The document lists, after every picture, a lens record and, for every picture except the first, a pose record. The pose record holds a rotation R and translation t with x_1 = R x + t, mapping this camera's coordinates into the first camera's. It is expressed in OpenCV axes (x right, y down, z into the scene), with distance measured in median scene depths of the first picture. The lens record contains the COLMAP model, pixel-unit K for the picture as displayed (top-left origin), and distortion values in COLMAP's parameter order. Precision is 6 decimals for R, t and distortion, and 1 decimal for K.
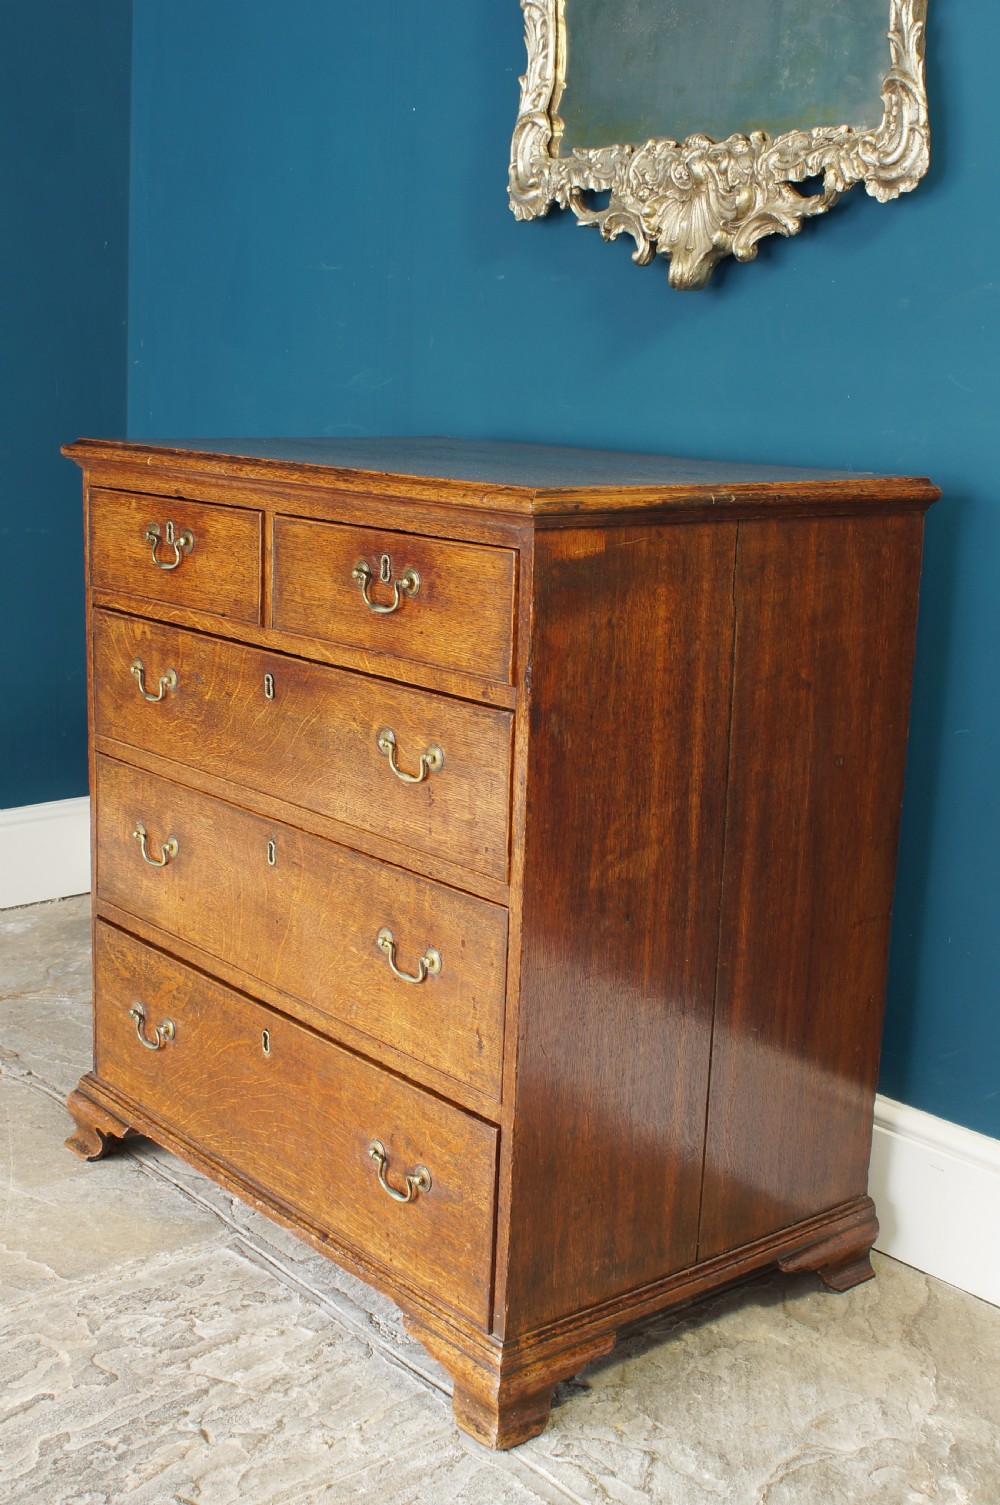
lens RADIAL K [[1838.5, 0, 509.7], [0, 1838.5, 748.0], [0, 0, 1]] dist [-0.086023, 0.000000]
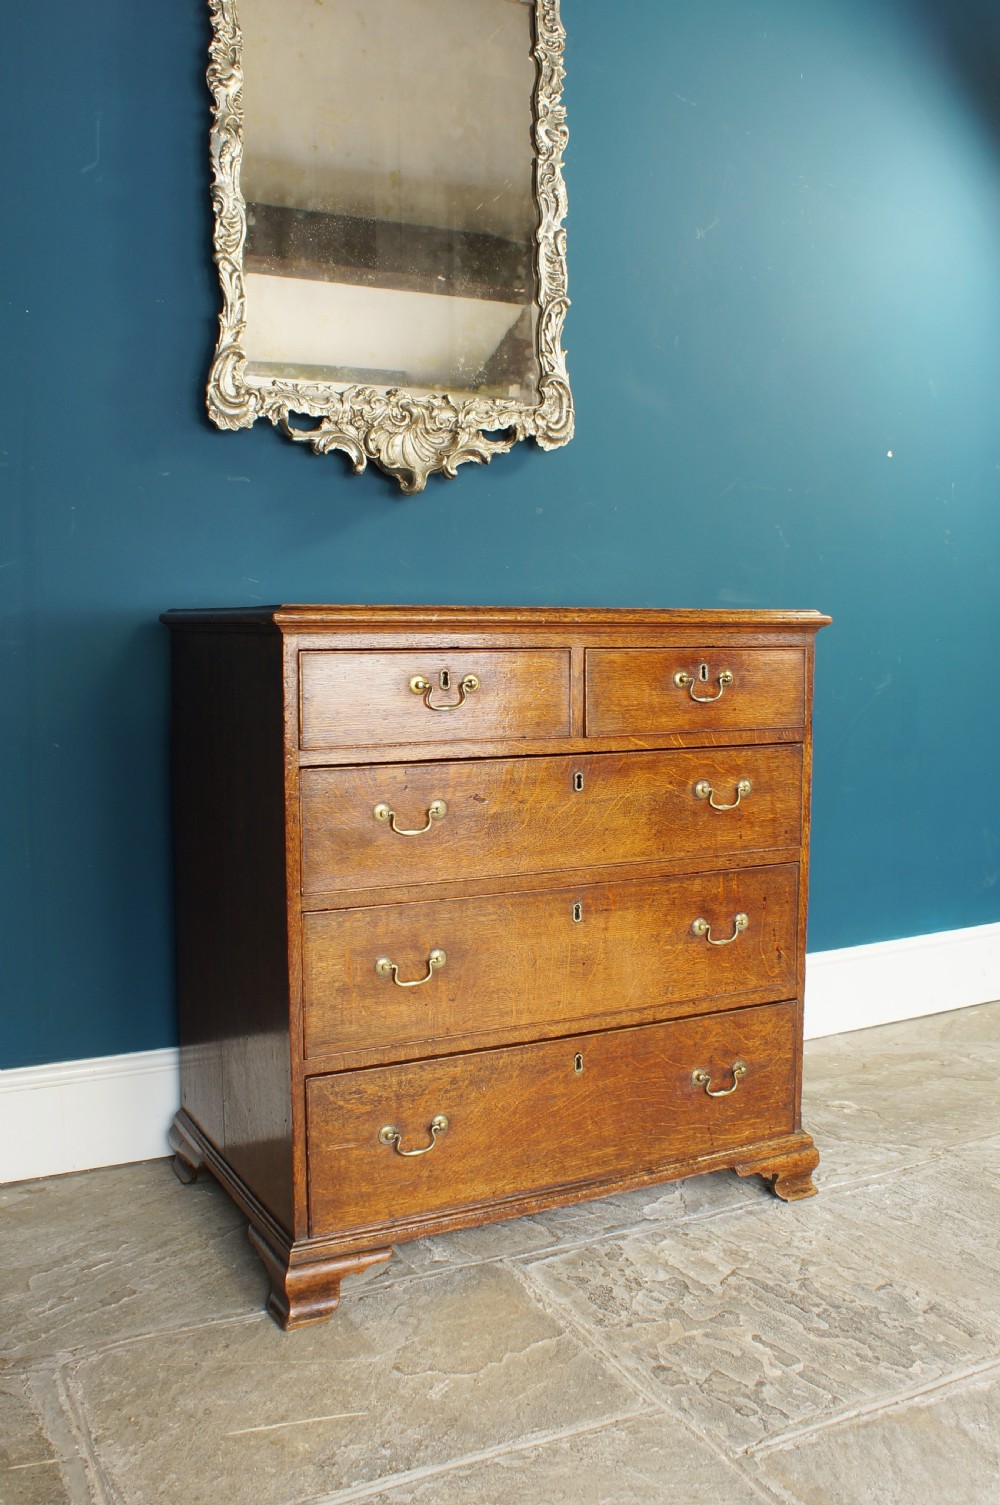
lens RADIAL K [[1369.3, 0, 494.8], [0, 1369.3, 744.9], [0, 0, 1]] dist [-0.117763, 0.000000]
pose [[0.212602, -0.118155, 0.969969, -1.096088], [0.207192, 0.975541, 0.073420, -0.144680], [-0.954920, 0.185361, 0.231882, 0.842188]]
